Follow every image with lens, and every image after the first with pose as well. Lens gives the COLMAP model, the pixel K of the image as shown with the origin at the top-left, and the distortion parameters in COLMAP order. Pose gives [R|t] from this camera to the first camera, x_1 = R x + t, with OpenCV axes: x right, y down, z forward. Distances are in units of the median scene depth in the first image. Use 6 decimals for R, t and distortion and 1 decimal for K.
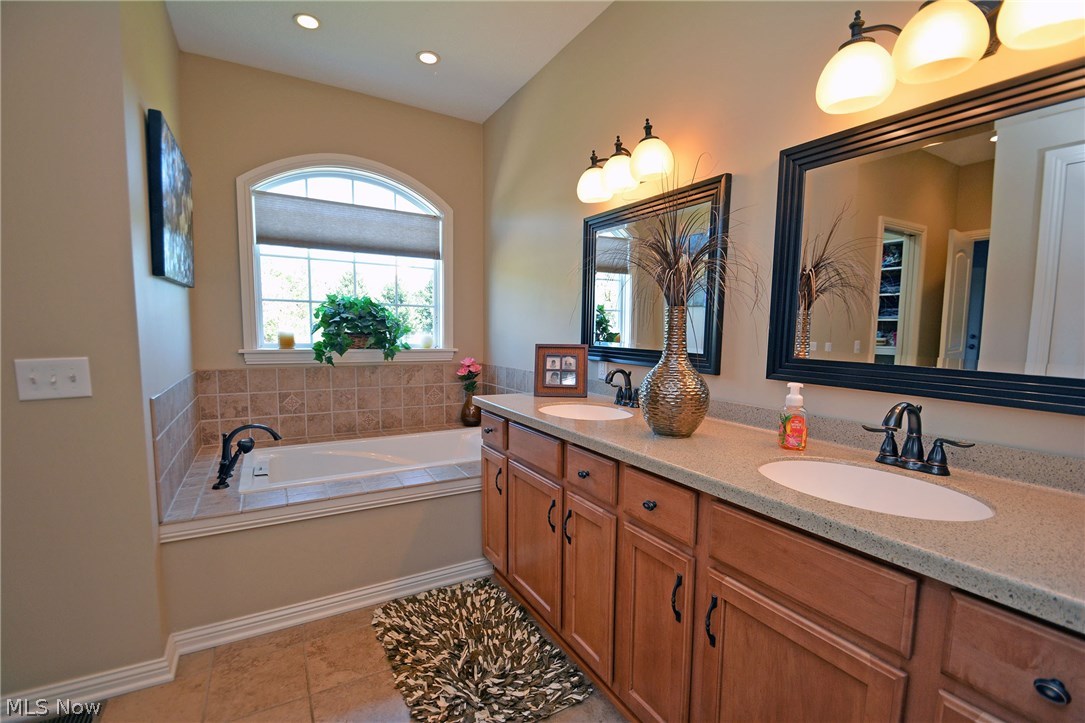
lens RADIAL K [[498.2, 0, 554.9], [0, 498.2, 379.1], [0, 0, 1]] dist [0.002842, -0.008019]
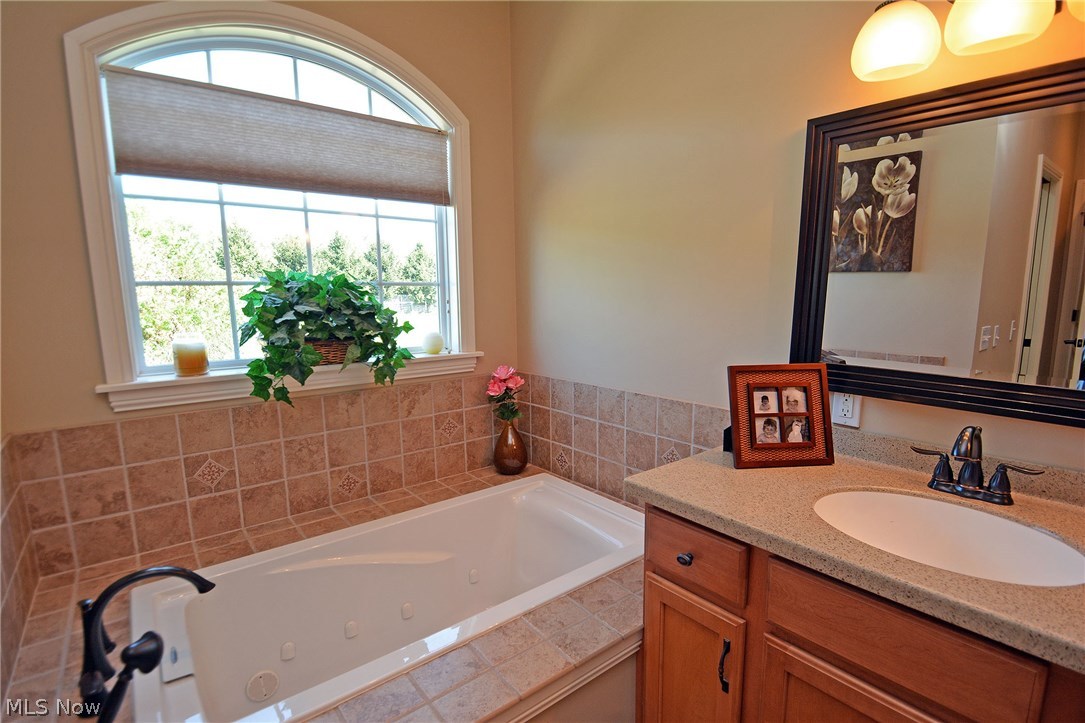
lens RADIAL K [[525.8, 0, 549.2], [0, 525.8, 375.8], [0, 0, 1]] dist [-0.015626, -0.008357]
pose [[0.987670, -0.047696, 0.149106, -0.244143], [0.037821, 0.996943, 0.068373, -0.083666], [-0.151912, -0.061891, 0.986454, 0.390994]]
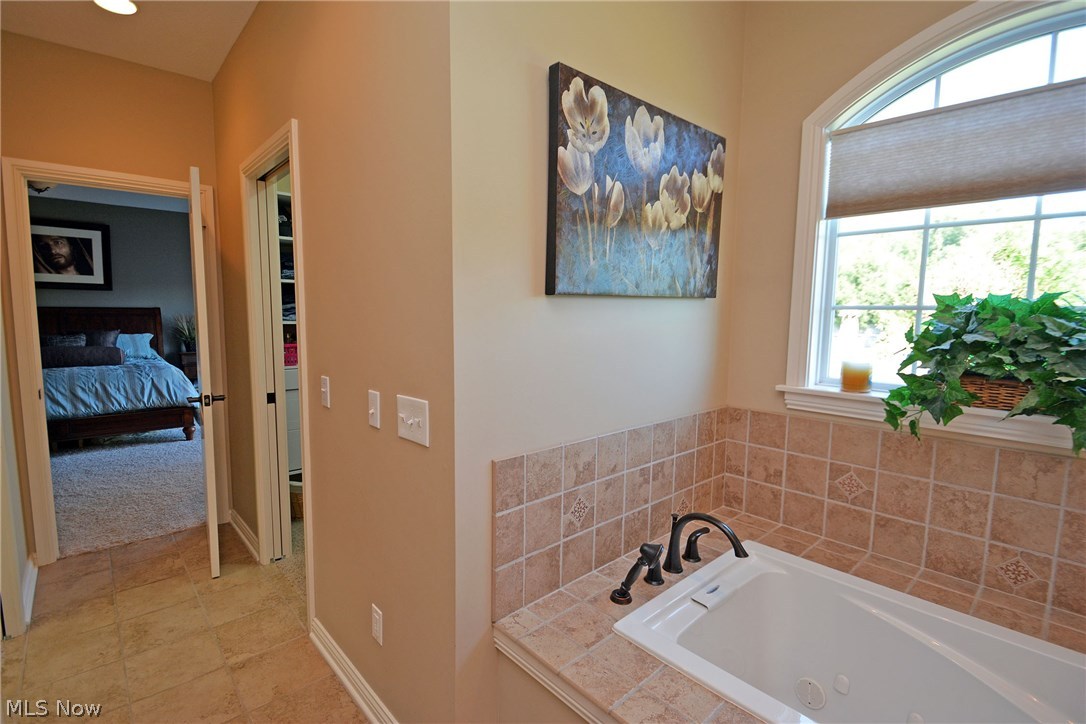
lens RADIAL K [[498.7, 0, 525.2], [0, 498.7, 362.3], [0, 0, 1]] dist [0.002842, -0.008019]
pose [[0.202101, 0.085557, -0.975620, -0.052690], [-0.105153, 0.992314, 0.065238, -0.092009], [0.973703, 0.089405, 0.209544, 0.501726]]
